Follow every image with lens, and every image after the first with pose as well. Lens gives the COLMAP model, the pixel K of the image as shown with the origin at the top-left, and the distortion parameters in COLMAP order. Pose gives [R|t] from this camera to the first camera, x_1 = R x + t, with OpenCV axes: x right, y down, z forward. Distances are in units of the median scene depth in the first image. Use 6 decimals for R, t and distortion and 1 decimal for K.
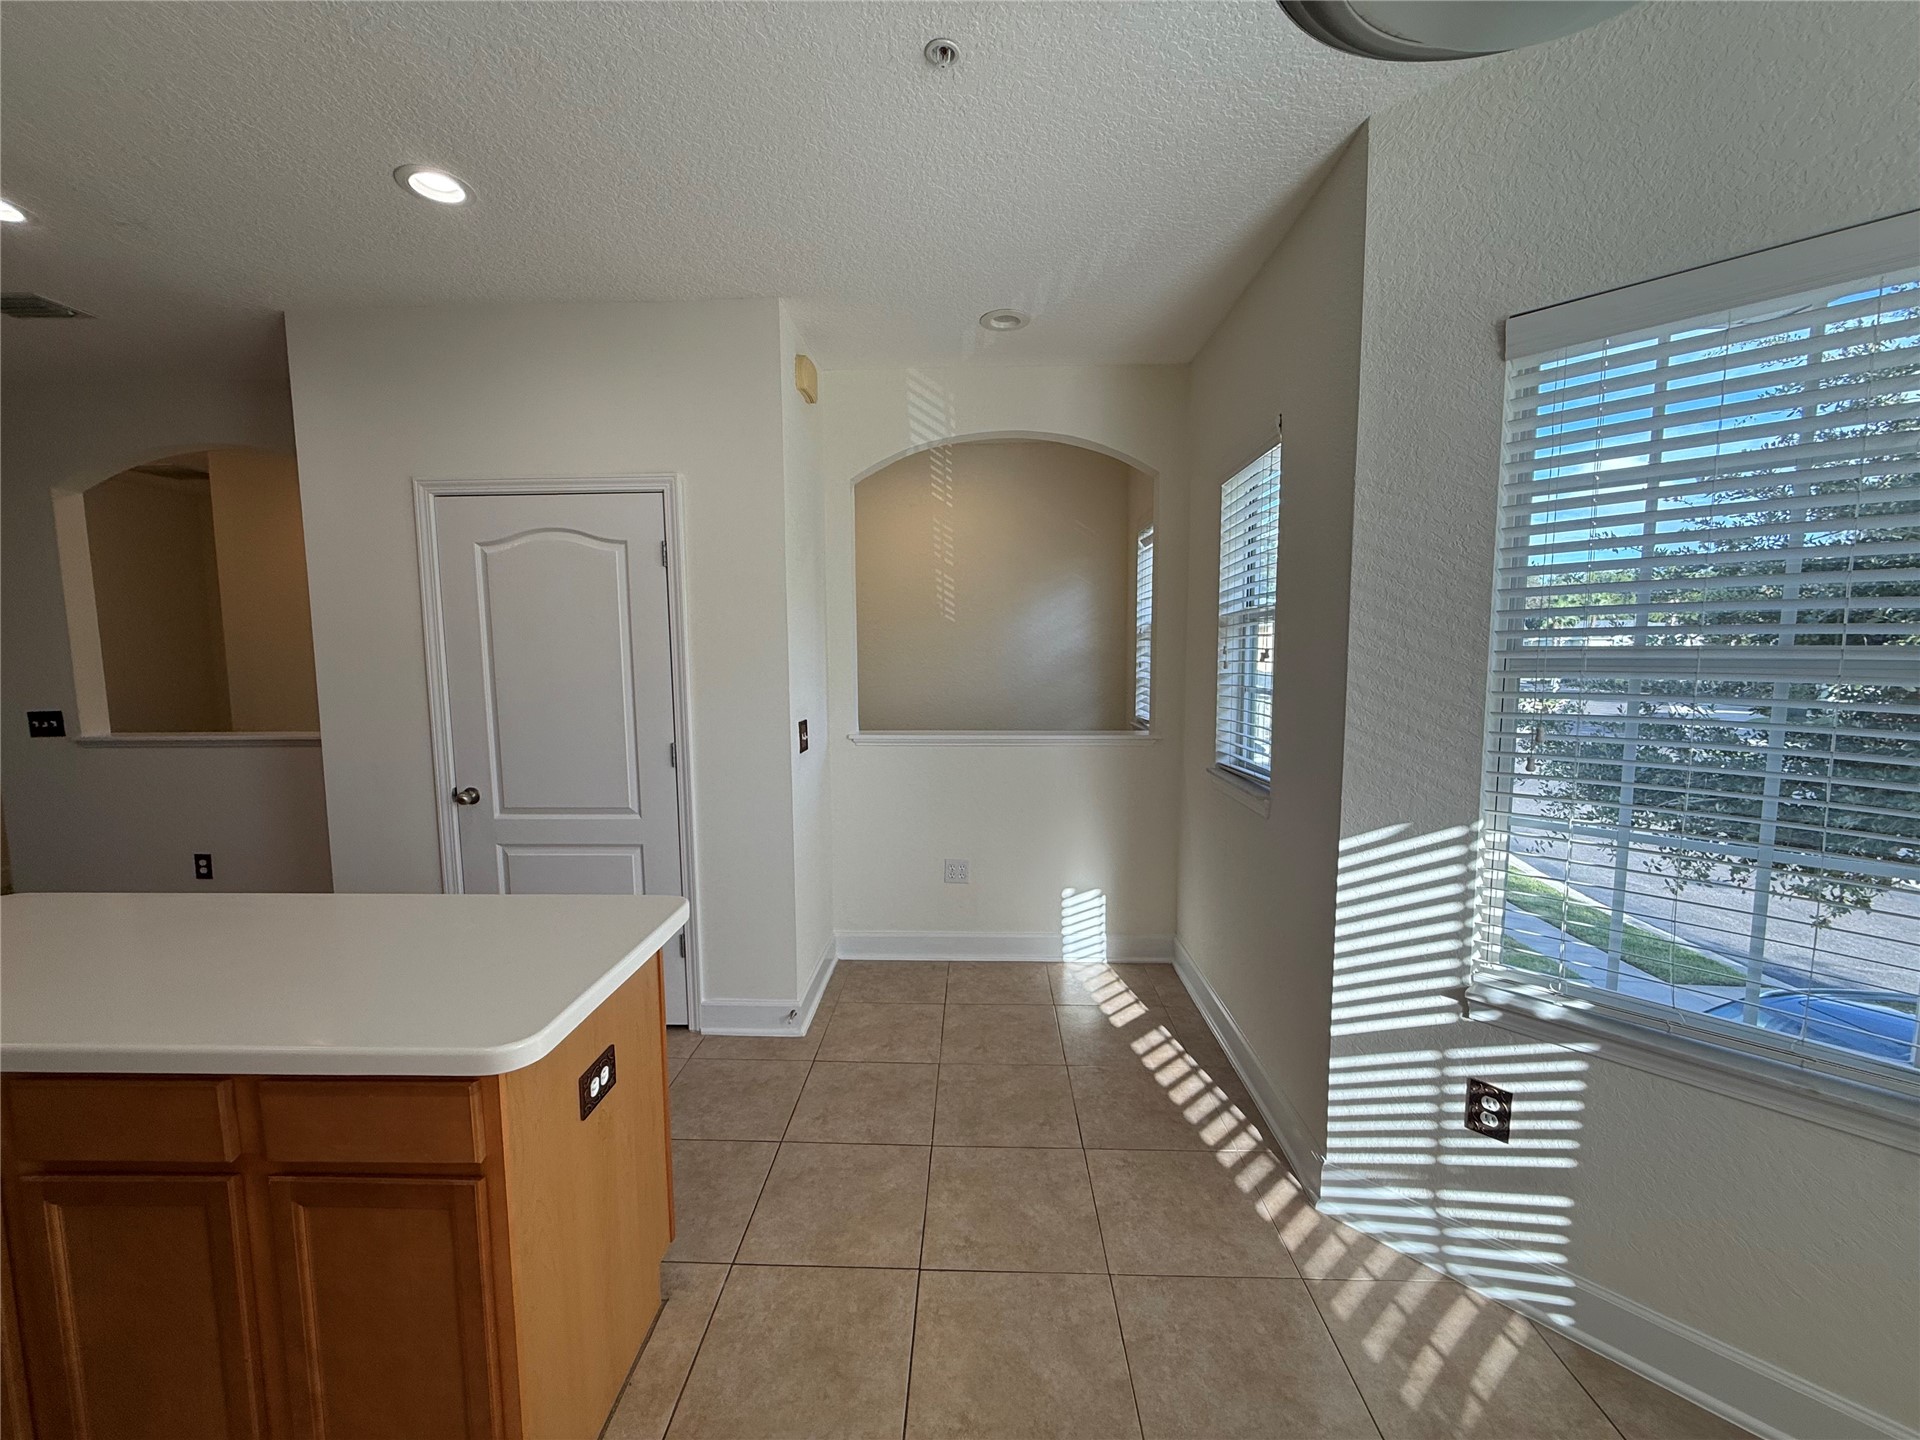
lens RADIAL K [[765.4, 0, 959.4], [0, 765.4, 712.0], [0, 0, 1]] dist [-0.000675, -0.000017]
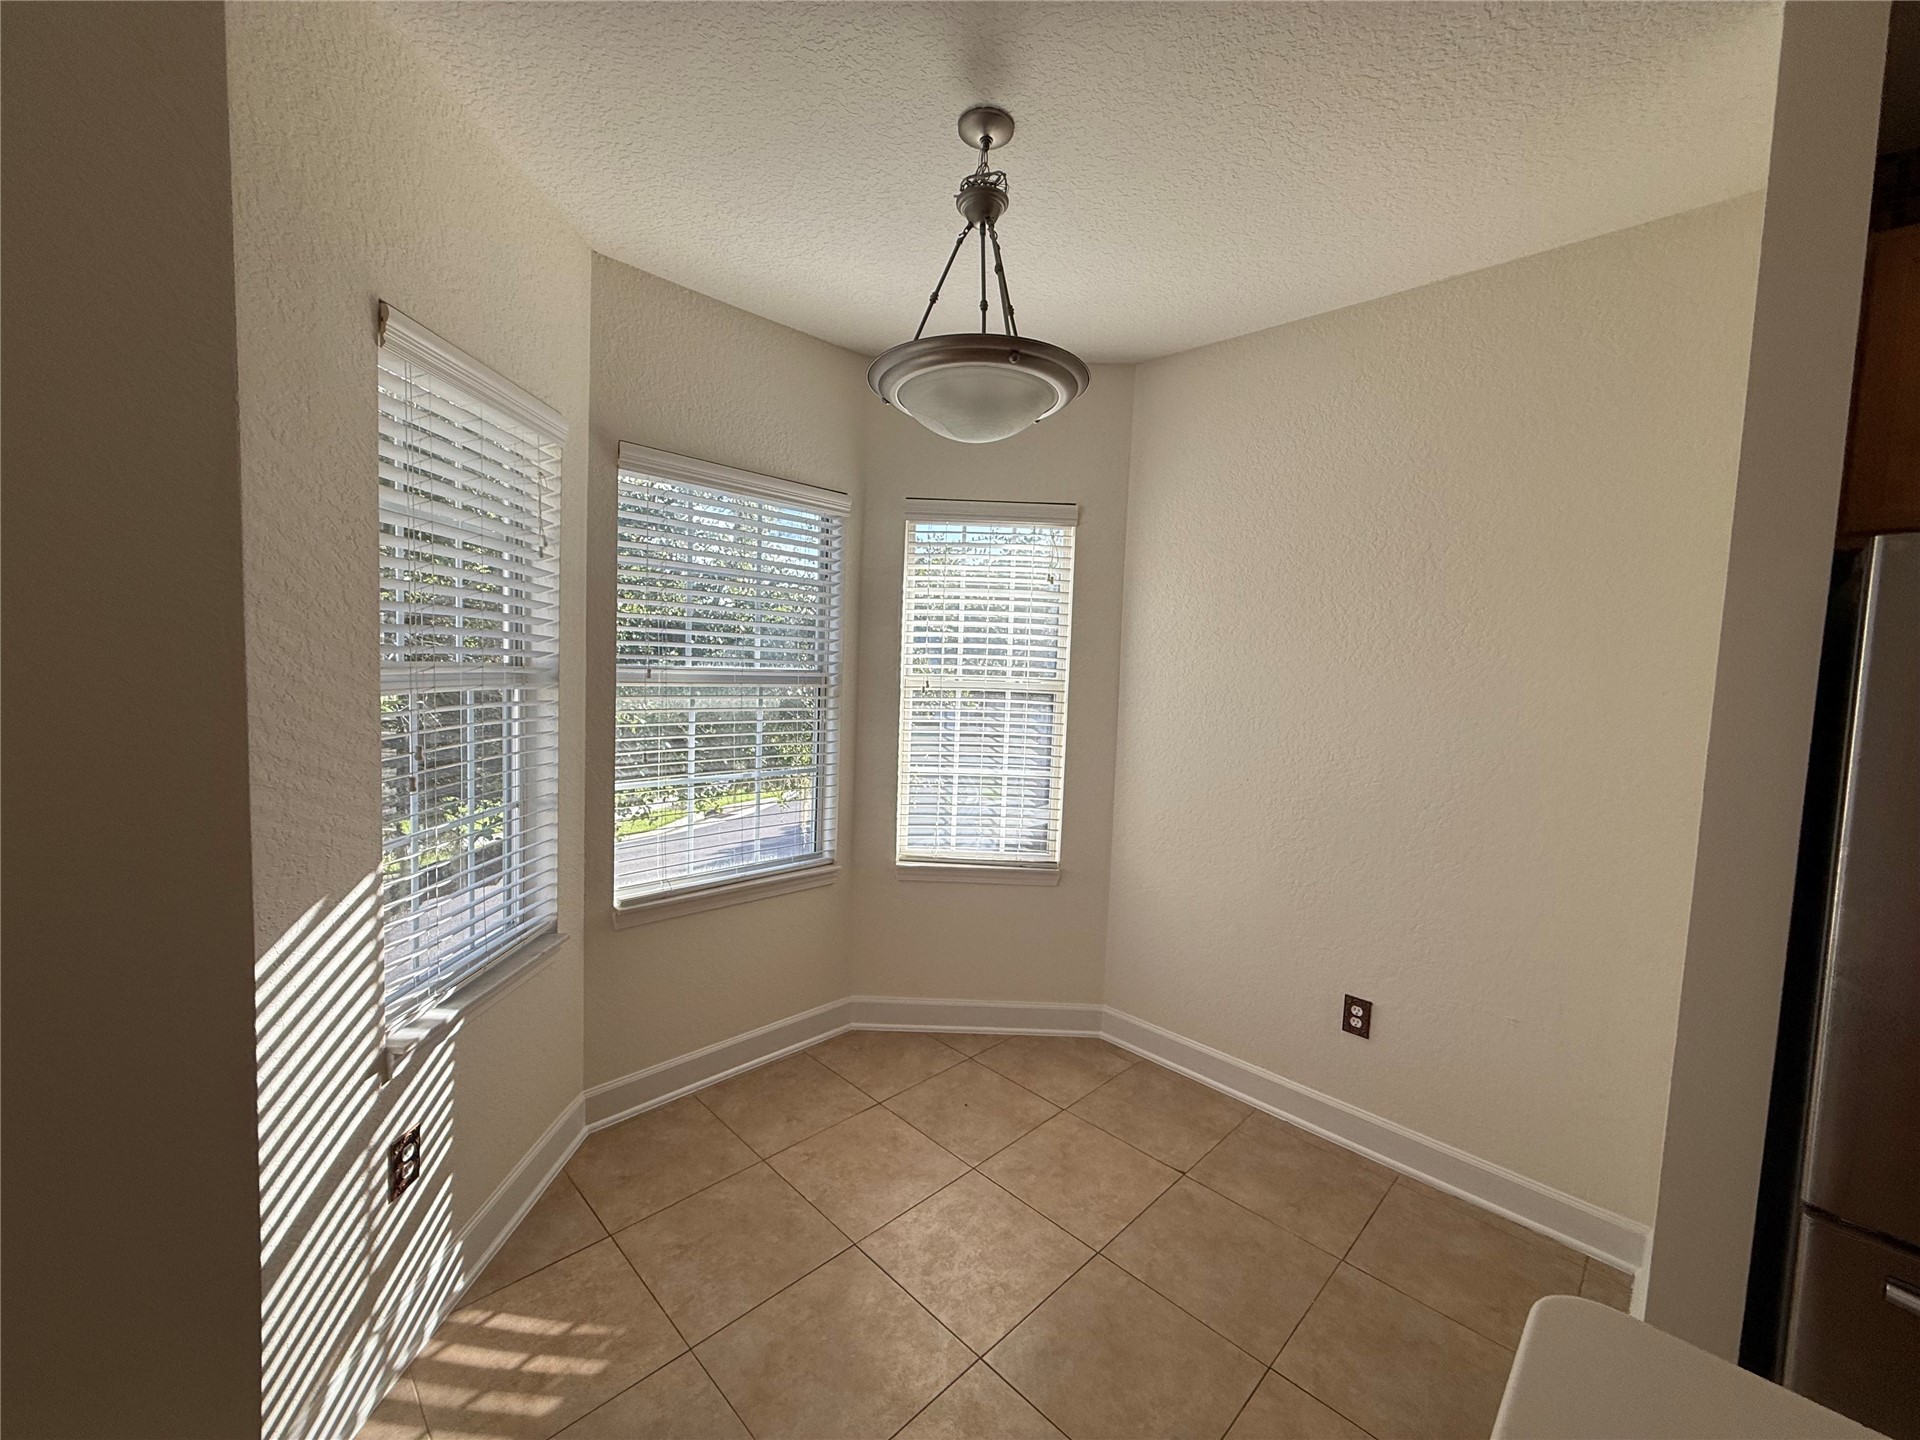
lens RADIAL K [[765.4, 0, 960.1], [0, 765.4, 720.5], [0, 0, 1]] dist [-0.000675, -0.000017]
pose [[-0.726920, -0.067692, 0.683378, -0.392991], [0.030136, 0.991027, 0.130222, -0.110242], [-0.686061, 0.115255, -0.718357, 1.136643]]
